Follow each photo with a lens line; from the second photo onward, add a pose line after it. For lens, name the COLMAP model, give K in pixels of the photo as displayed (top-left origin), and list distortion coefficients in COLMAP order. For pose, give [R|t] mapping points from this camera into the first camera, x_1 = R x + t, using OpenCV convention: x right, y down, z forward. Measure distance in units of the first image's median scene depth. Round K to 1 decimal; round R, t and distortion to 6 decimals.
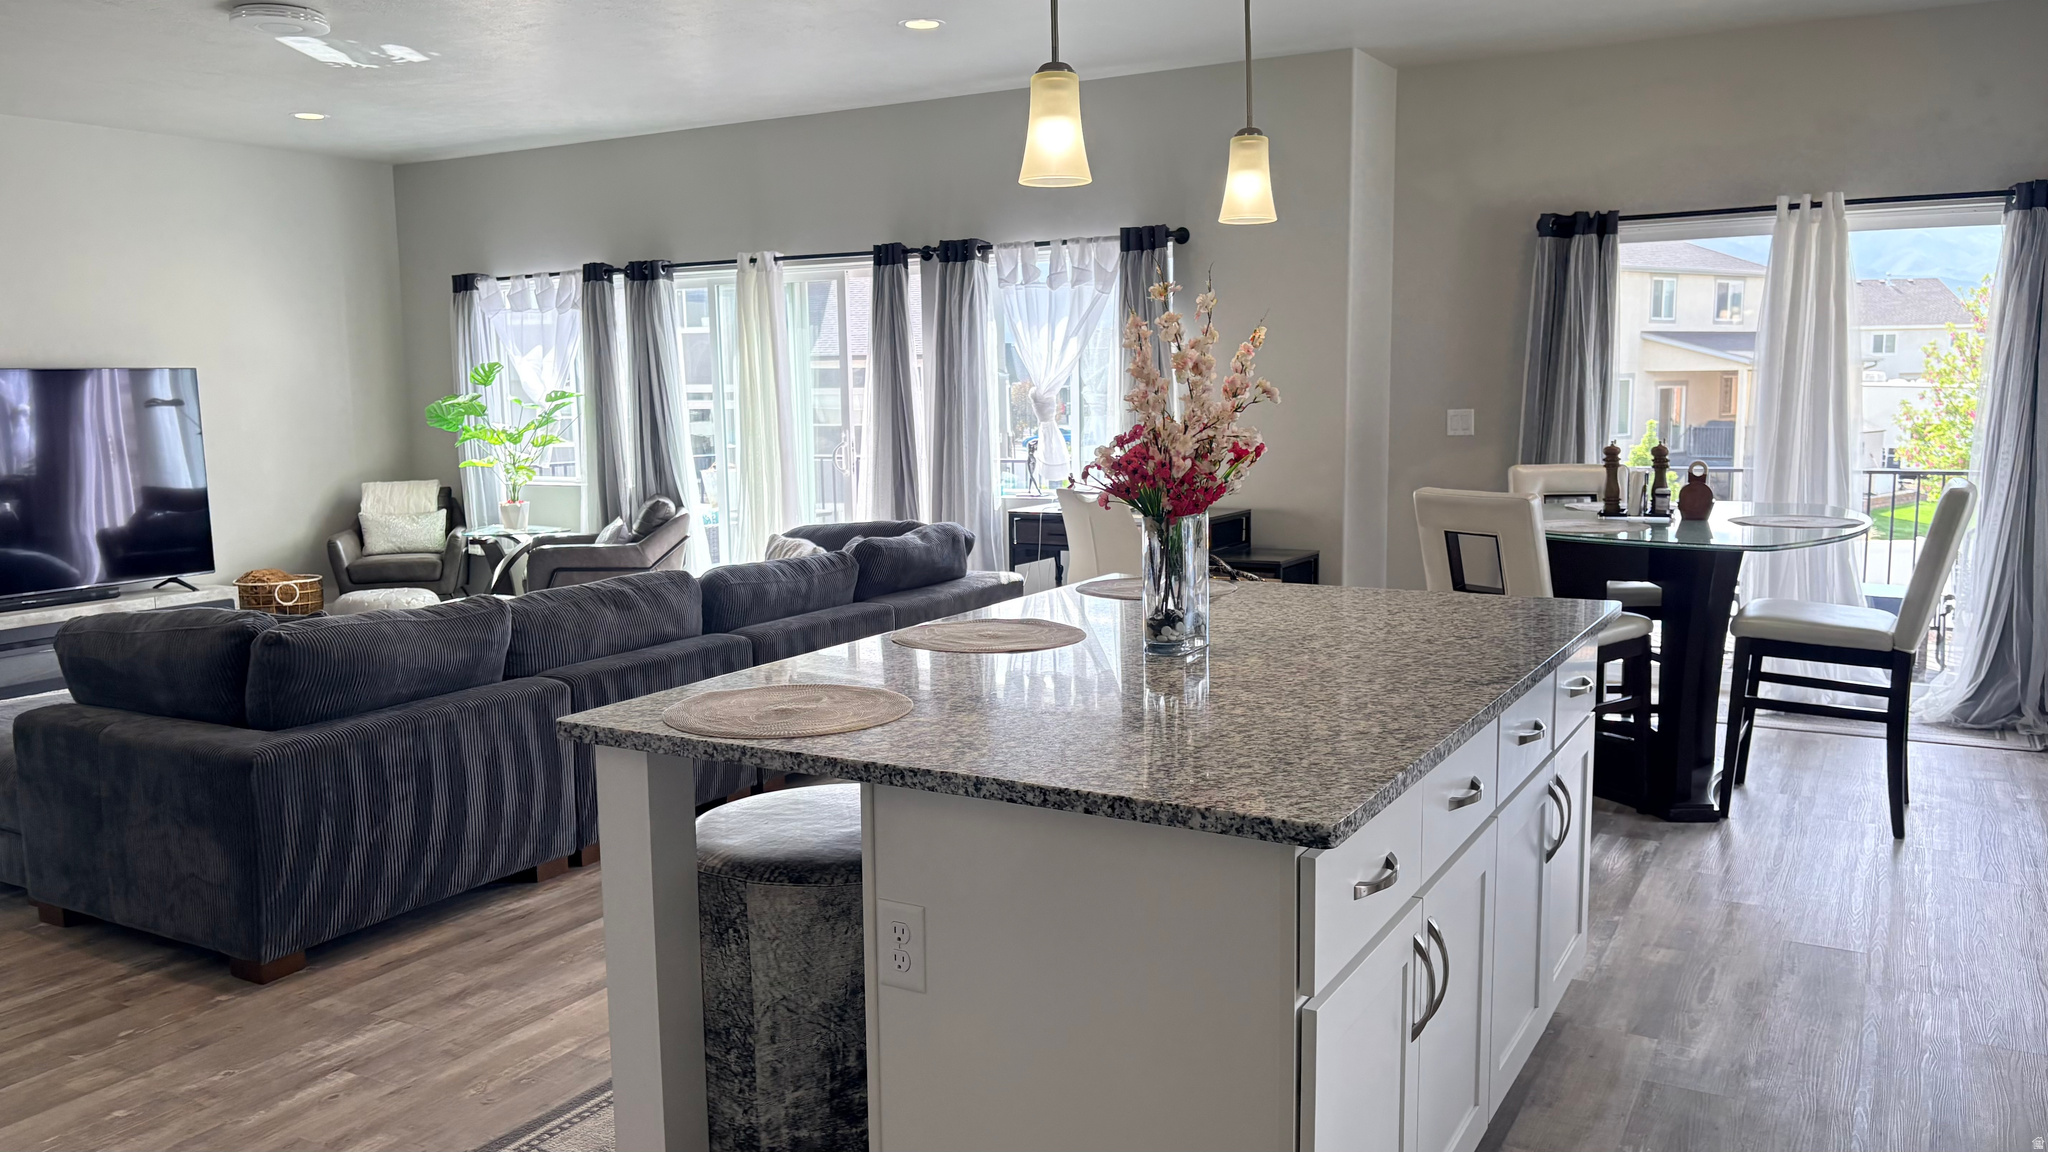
lens RADIAL K [[1550.7, 0, 1024.0], [0, 1550.7, 576.0], [0, 0, 1]] dist [0.082414, -0.098682]
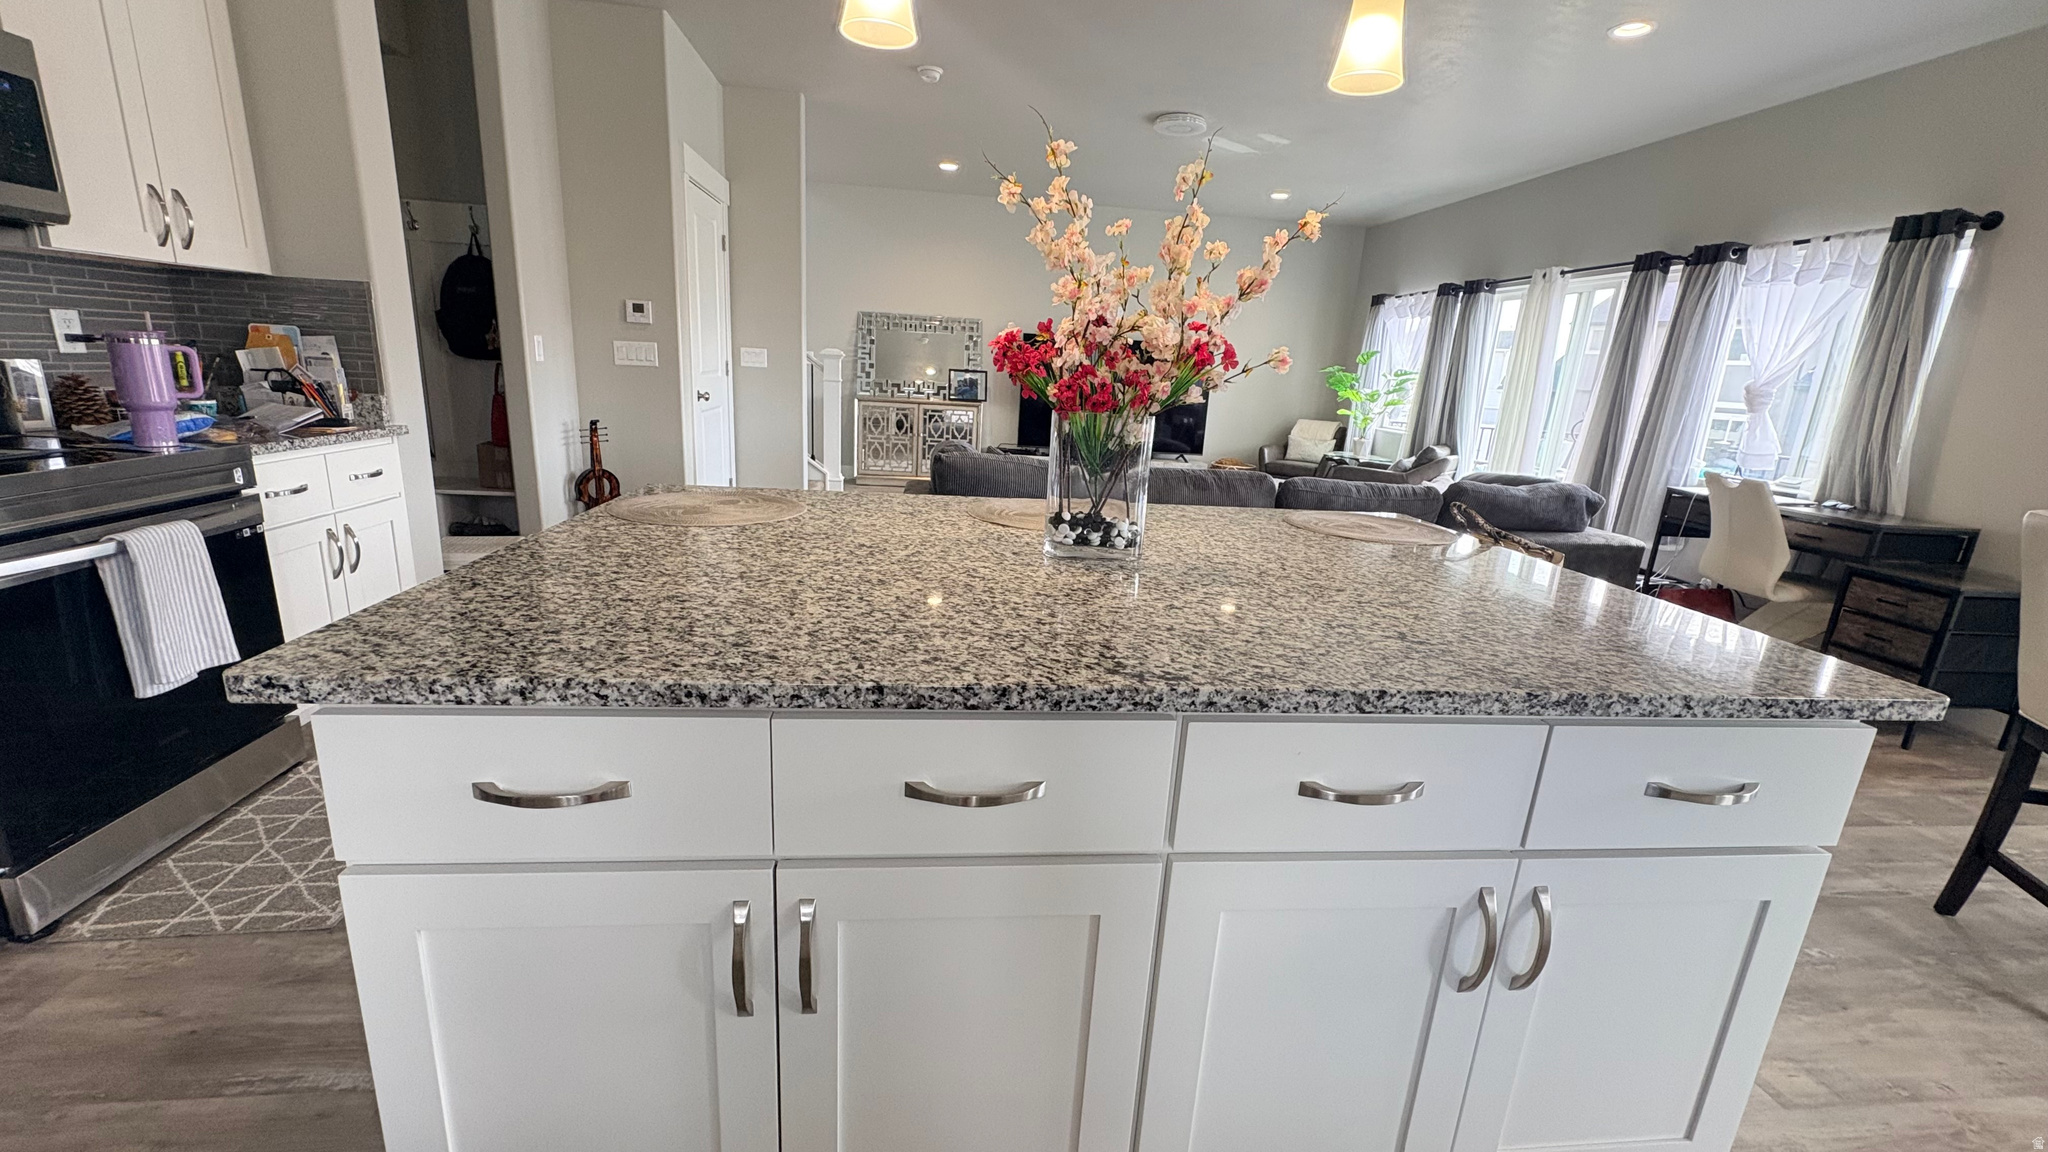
lens RADIAL K [[820.0, 0, 1024.0], [0, 820.0, 576.0], [0, 0, 1]] dist [0.001150, -0.000198]
pose [[0.581716, 0.252016, -0.773366, 0.176979], [-0.169457, 0.967477, 0.187808, -0.011556], [0.795545, 0.021801, 0.605503, 0.241421]]
